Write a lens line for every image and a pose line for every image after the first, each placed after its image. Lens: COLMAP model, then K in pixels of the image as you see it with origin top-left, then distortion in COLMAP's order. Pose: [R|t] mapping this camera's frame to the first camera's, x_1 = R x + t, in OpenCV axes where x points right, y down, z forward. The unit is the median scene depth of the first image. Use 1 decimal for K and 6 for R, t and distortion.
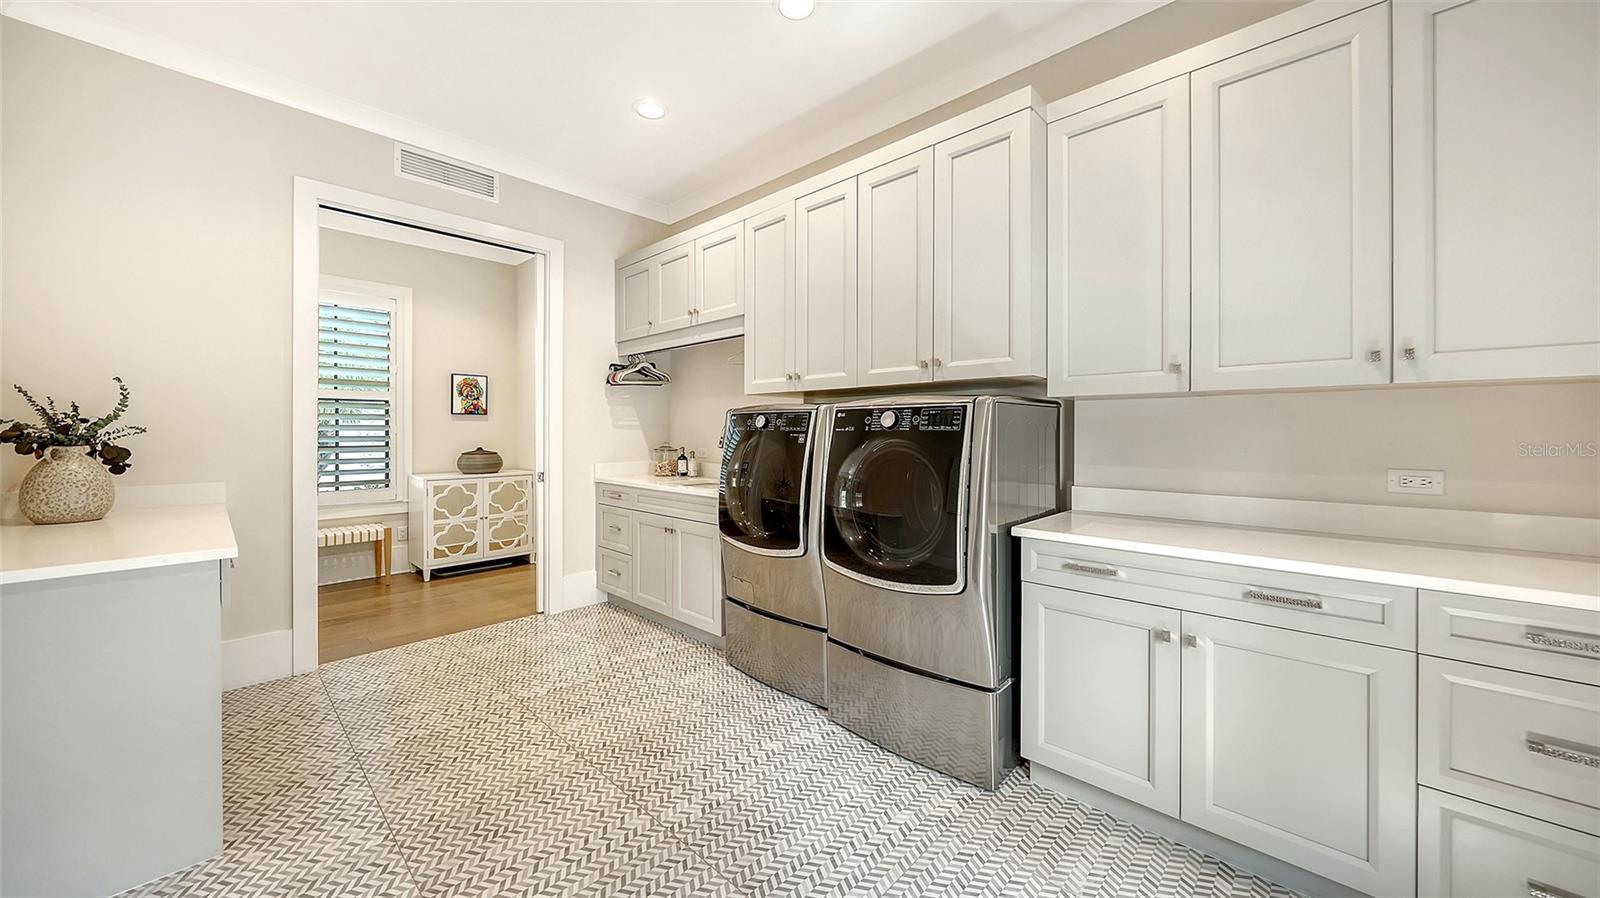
lens RADIAL K [[560.8, 0, 800.0], [0, 560.8, 449.0], [0, 0, 1]] dist [-0.001082, -0.000002]
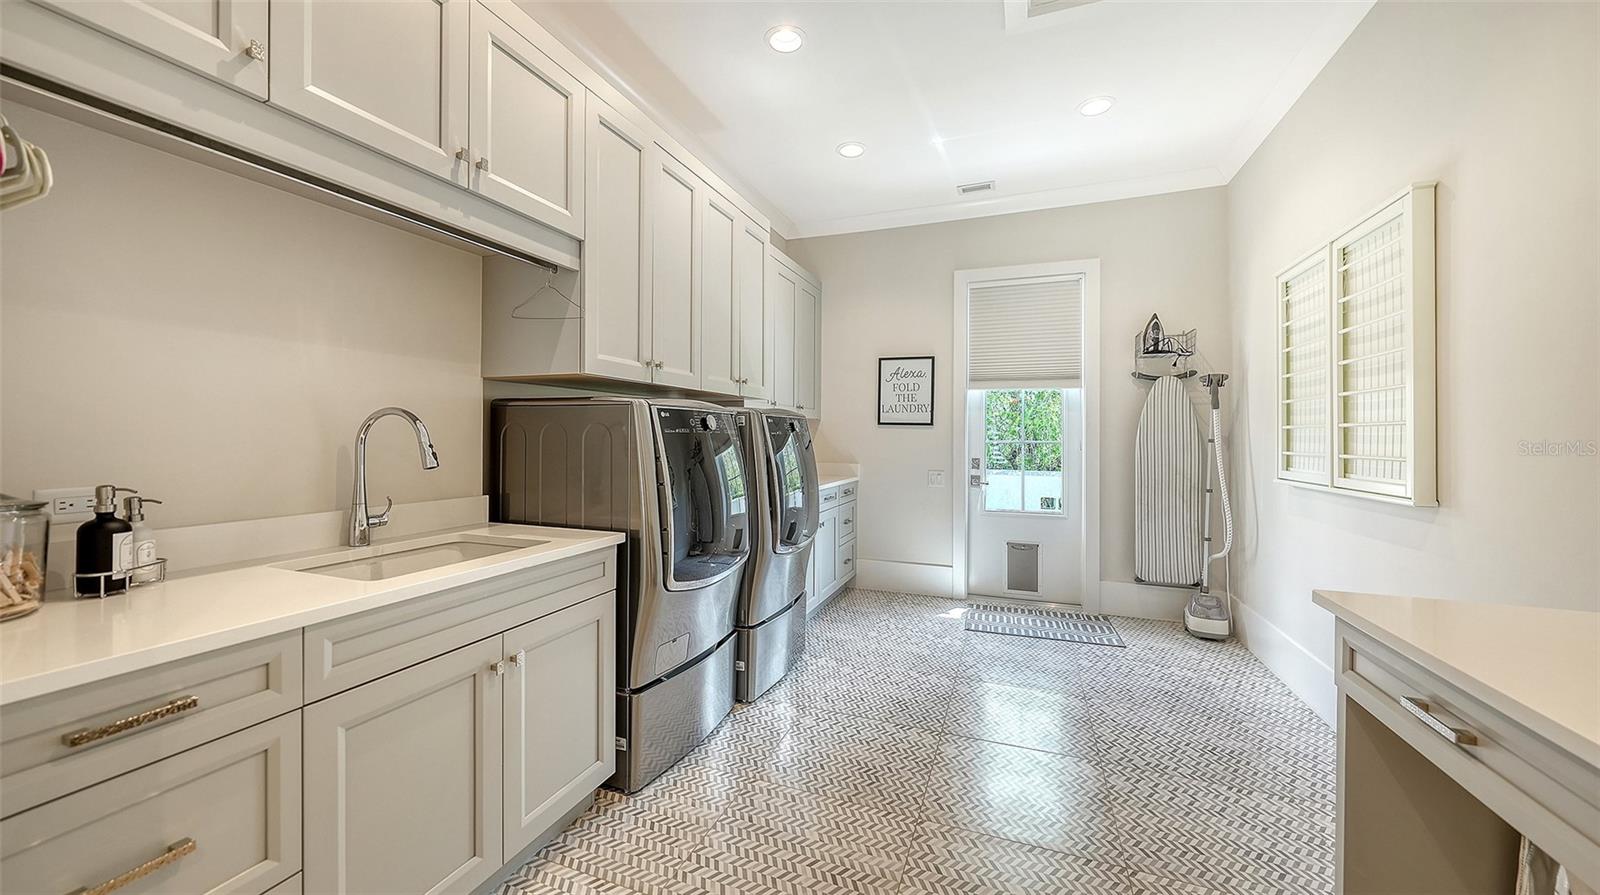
lens RADIAL K [[585.1, 0, 800.0], [0, 585.1, 447.5], [0, 0, 1]] dist [-0.000083, -0.000005]
pose [[-0.378164, -0.020622, 0.925509, -0.879448], [0.027930, 0.999043, 0.033672, -0.032981], [-0.925317, 0.038583, -0.377226, 1.155883]]
